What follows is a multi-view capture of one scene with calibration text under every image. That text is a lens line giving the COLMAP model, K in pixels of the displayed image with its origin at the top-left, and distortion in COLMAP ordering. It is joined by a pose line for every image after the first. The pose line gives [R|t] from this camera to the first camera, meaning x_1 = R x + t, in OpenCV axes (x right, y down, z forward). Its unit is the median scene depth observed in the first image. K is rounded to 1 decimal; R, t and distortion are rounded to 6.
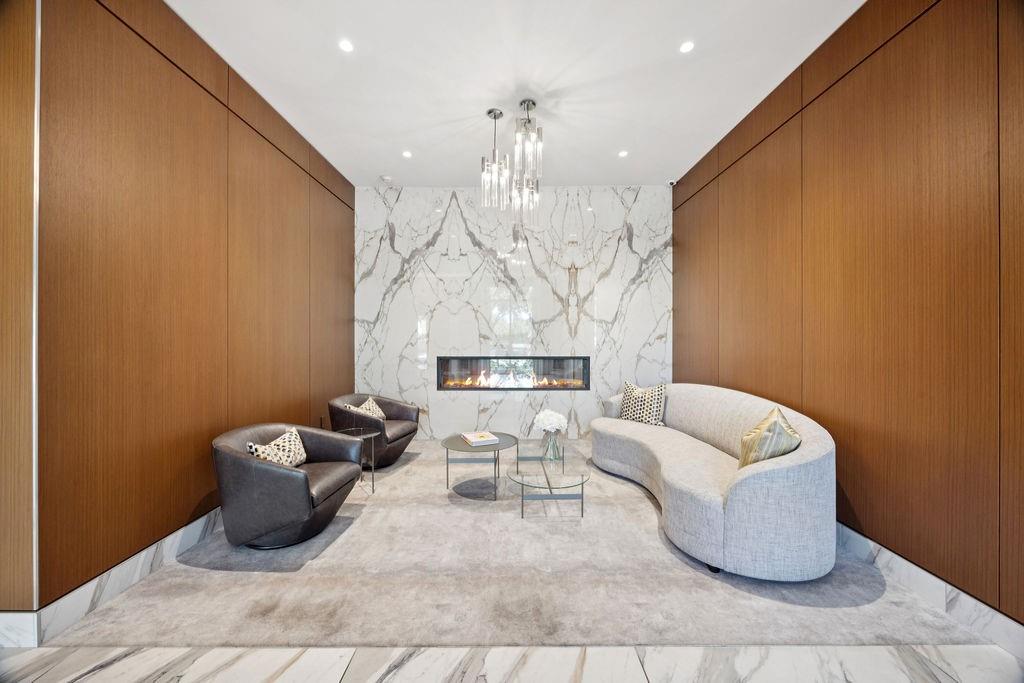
lens RADIAL K [[392.8, 0, 511.4], [0, 392.8, 341.3], [0, 0, 1]] dist [0.000630, 0.000154]
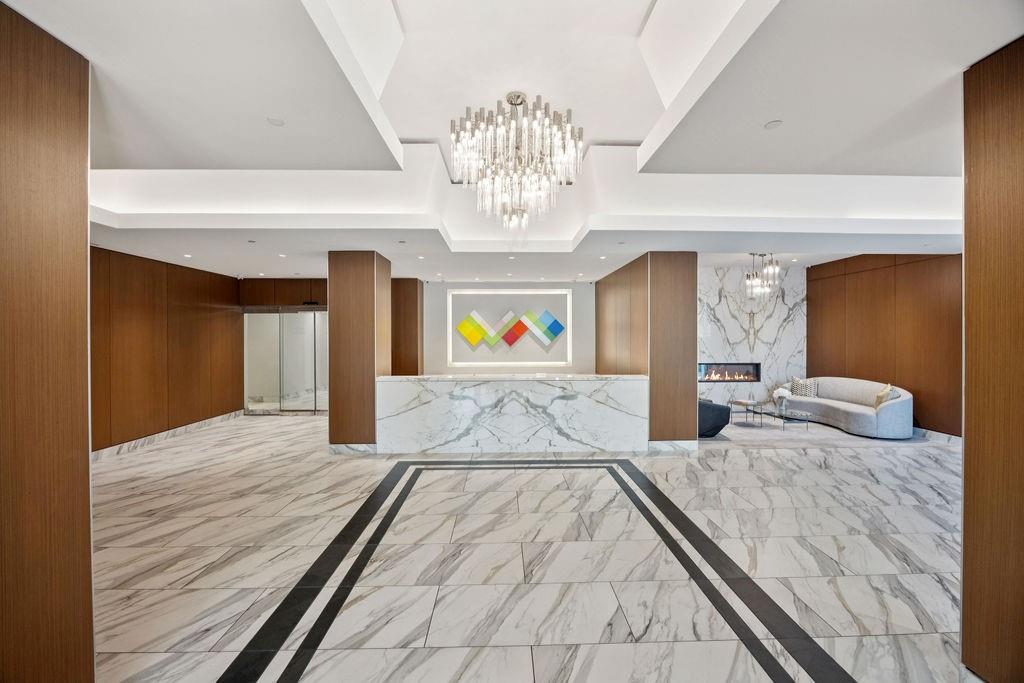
lens RADIAL K [[441.7, 0, 512.2], [0, 441.7, 341.7], [0, 0, 1]] dist [0.000401, -0.000023]
pose [[0.999358, -0.003898, 0.035621, -0.994959], [0.003686, 0.999975, 0.006028, -0.073811], [-0.035644, -0.005892, 0.999347, -0.954933]]
